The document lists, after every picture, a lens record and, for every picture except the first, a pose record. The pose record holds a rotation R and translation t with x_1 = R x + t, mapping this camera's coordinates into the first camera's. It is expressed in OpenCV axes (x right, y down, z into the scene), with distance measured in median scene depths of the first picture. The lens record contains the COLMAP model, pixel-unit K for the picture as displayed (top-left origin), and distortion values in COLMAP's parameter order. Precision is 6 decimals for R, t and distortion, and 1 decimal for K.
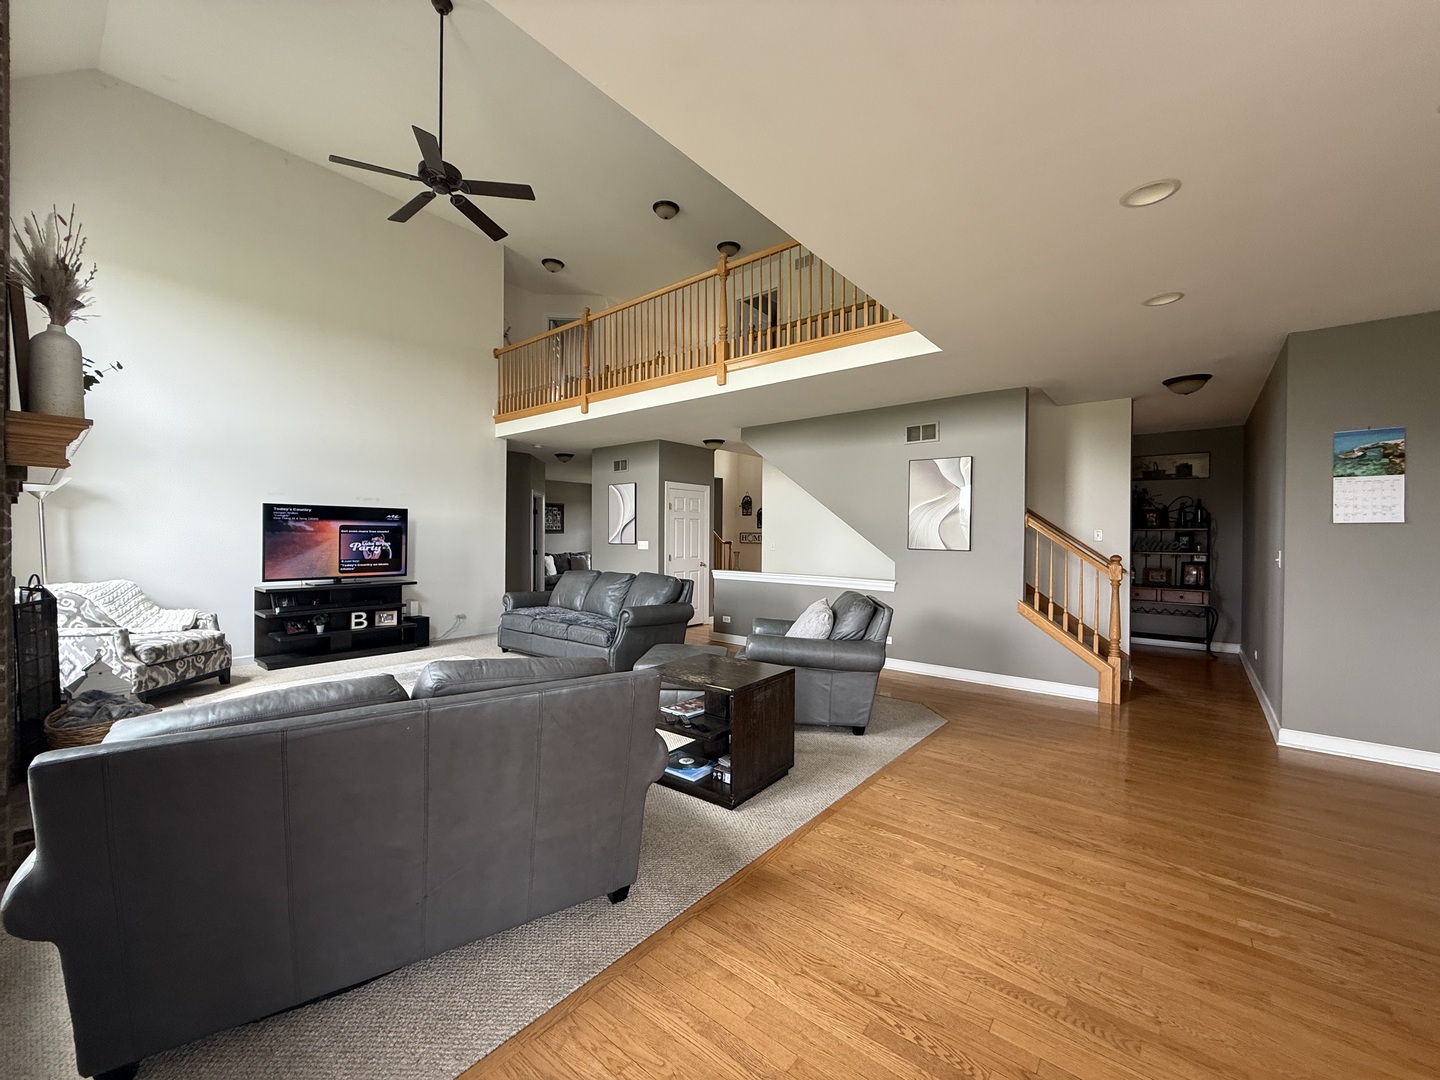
lens RADIAL K [[574.4, 0, 720.0], [0, 574.4, 540.0], [0, 0, 1]] dist [0.000182, 0.000308]
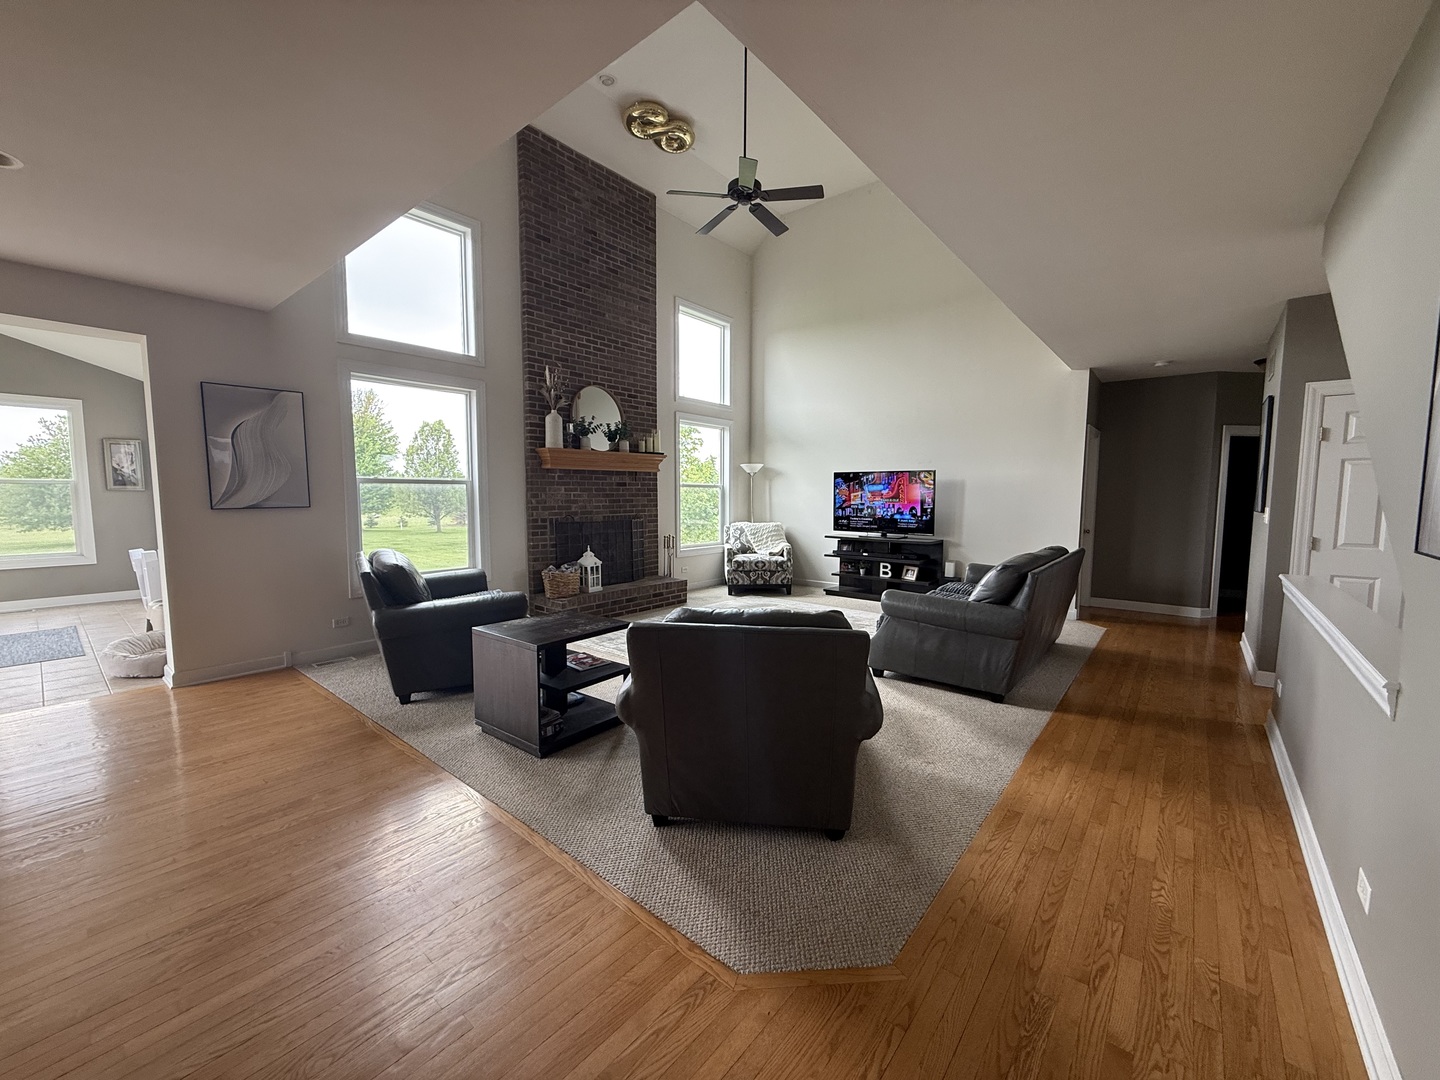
lens RADIAL K [[574.4, 0, 720.0], [0, 574.4, 540.0], [0, 0, 1]] dist [0.000182, 0.000308]
pose [[-0.007065, 0.074924, -0.997164, 0.682374], [-0.009404, 0.997140, 0.074989, -0.005095], [0.999931, 0.009907, -0.006340, 0.883046]]
